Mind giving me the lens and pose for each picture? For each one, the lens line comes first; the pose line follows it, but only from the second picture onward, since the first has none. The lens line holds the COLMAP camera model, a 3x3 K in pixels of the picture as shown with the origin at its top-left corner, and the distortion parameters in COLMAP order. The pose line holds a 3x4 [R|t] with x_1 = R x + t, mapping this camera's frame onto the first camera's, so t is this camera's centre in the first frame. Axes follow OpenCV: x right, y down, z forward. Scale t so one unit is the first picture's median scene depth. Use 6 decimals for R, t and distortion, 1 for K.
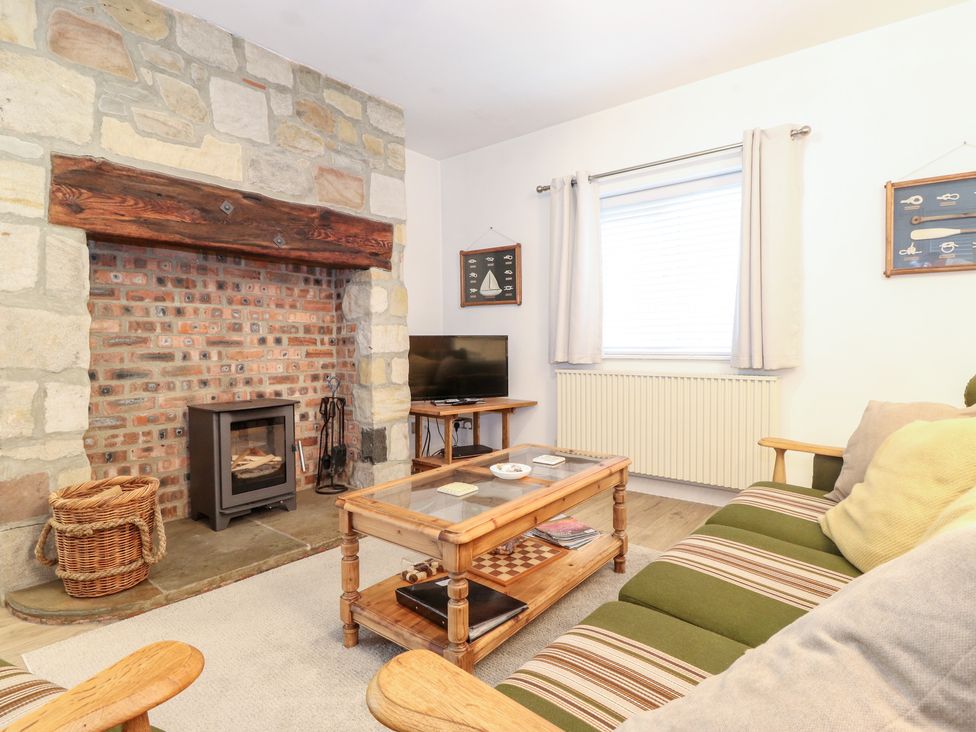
lens RADIAL K [[521.1, 0, 492.9], [0, 521.1, 352.7], [0, 0, 1]] dist [0.002739, -0.015110]
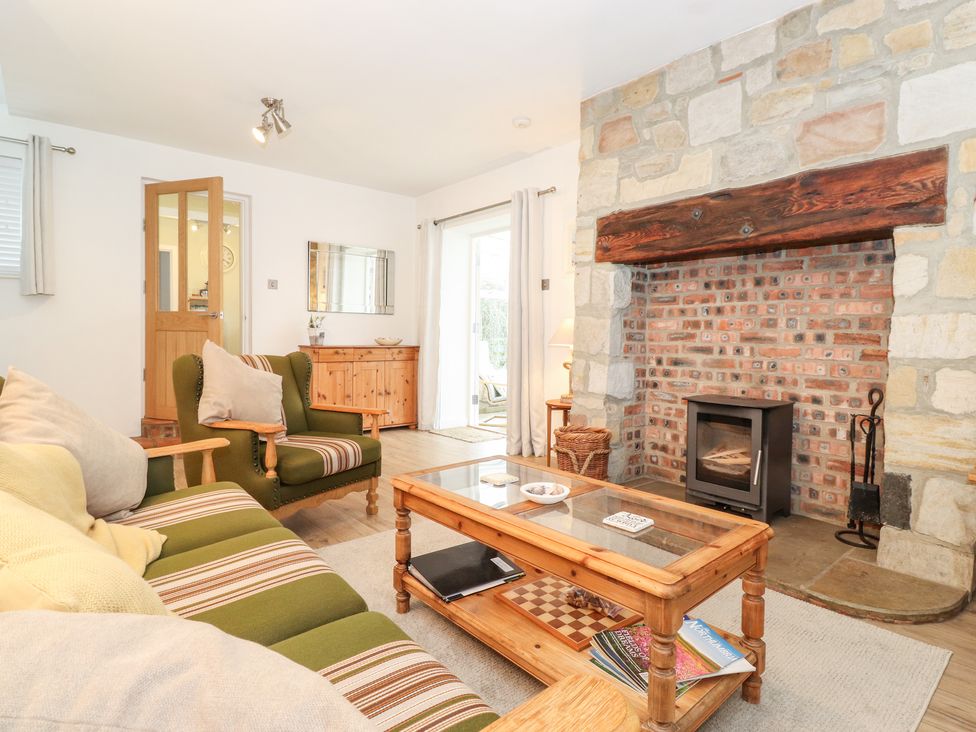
lens RADIAL K [[521.1, 0, 492.9], [0, 521.1, 352.7], [0, 0, 1]] dist [0.002739, -0.015110]
pose [[-0.179433, 0.038407, -0.983020, 0.527057], [-0.028387, 0.998619, 0.044198, -0.021390], [0.983361, 0.035836, -0.178095, 0.641943]]
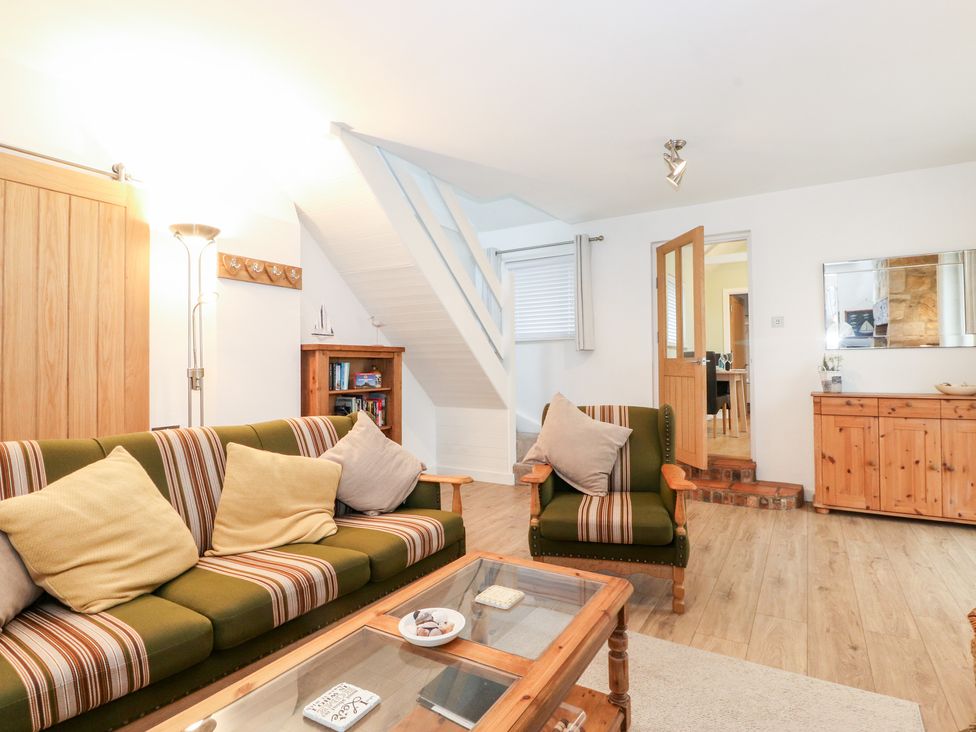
lens RADIAL K [[521.1, 0, 492.9], [0, 521.1, 352.7], [0, 0, 1]] dist [0.002739, -0.015110]
pose [[-0.992113, 0.011940, -0.124778, 0.023012], [0.012550, 0.999913, -0.004107, -0.060179], [0.124718, -0.005641, -0.992176, 0.980366]]
